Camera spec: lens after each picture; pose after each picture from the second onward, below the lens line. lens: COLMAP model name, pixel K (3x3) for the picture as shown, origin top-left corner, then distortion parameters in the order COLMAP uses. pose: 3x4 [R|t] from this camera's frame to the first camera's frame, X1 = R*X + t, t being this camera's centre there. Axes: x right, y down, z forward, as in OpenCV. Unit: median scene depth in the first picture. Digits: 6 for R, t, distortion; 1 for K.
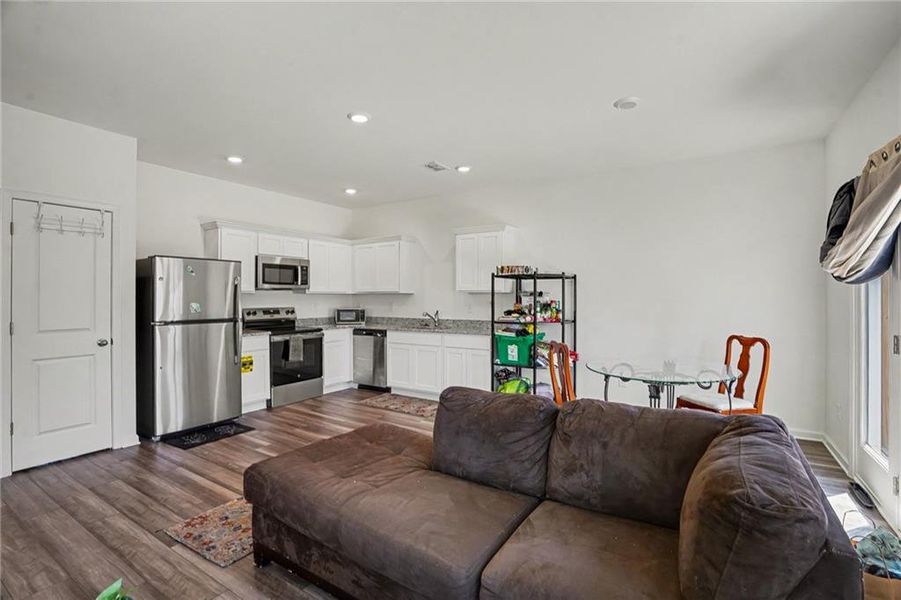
lens RADIAL K [[425.9, 0, 472.0], [0, 425.9, 296.0], [0, 0, 1]] dist [-0.069400, 0.019994]
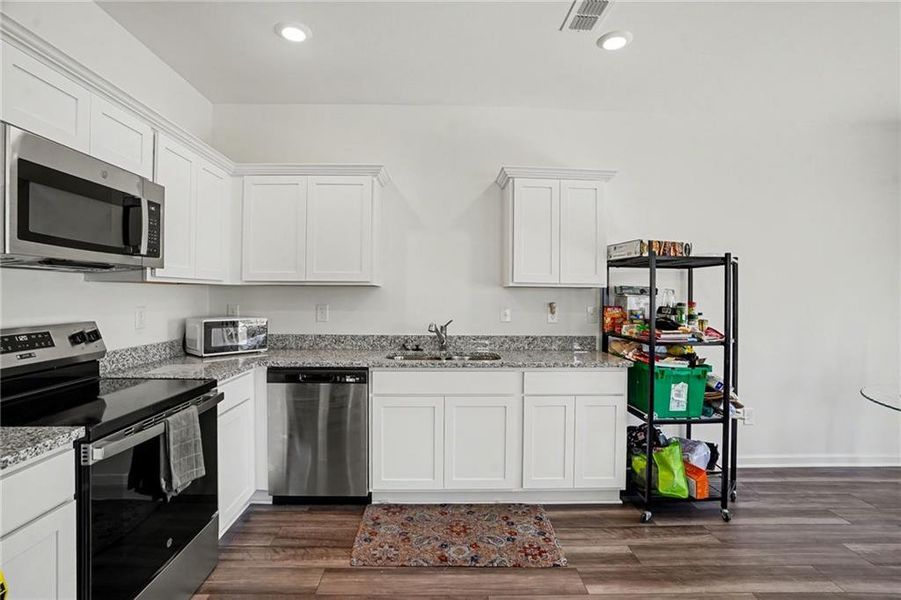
lens RADIAL K [[425.7, 0, 449.8], [0, 425.7, 290.8], [0, 0, 1]] dist [-0.070669, 0.034190]
pose [[0.838879, 0.010712, 0.544213, -0.383526], [-0.011285, 0.999934, -0.002287, -0.000759], [-0.544201, -0.004223, 0.838944, 0.595504]]
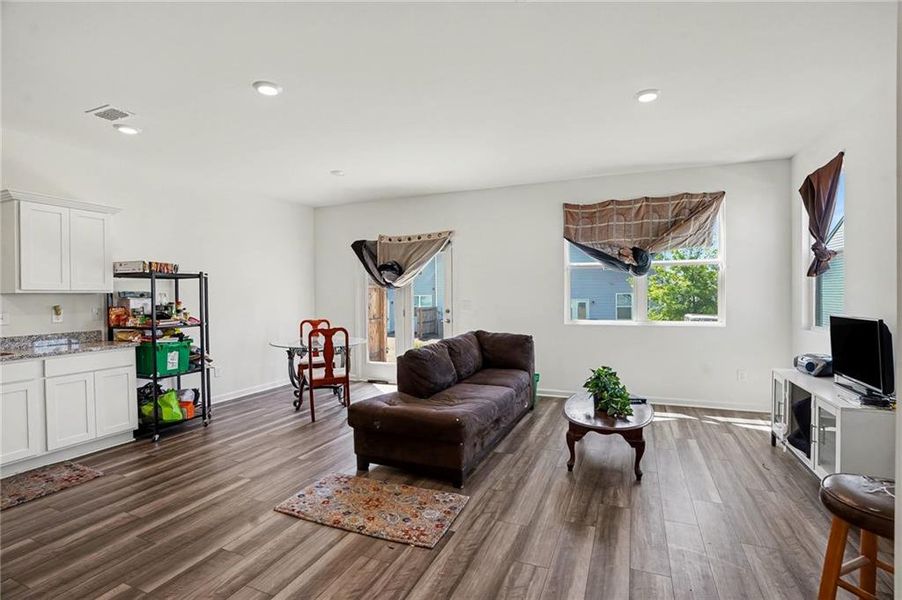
lens RADIAL K [[414.6, 0, 461.2], [0, 414.6, 295.2], [0, 0, 1]] dist [-0.056086, 0.022109]
pose [[-0.153441, -0.003963, 0.988150, -0.706371], [0.008043, 0.999954, 0.005259, -0.003056], [-0.988125, 0.008754, -0.153402, 0.447725]]
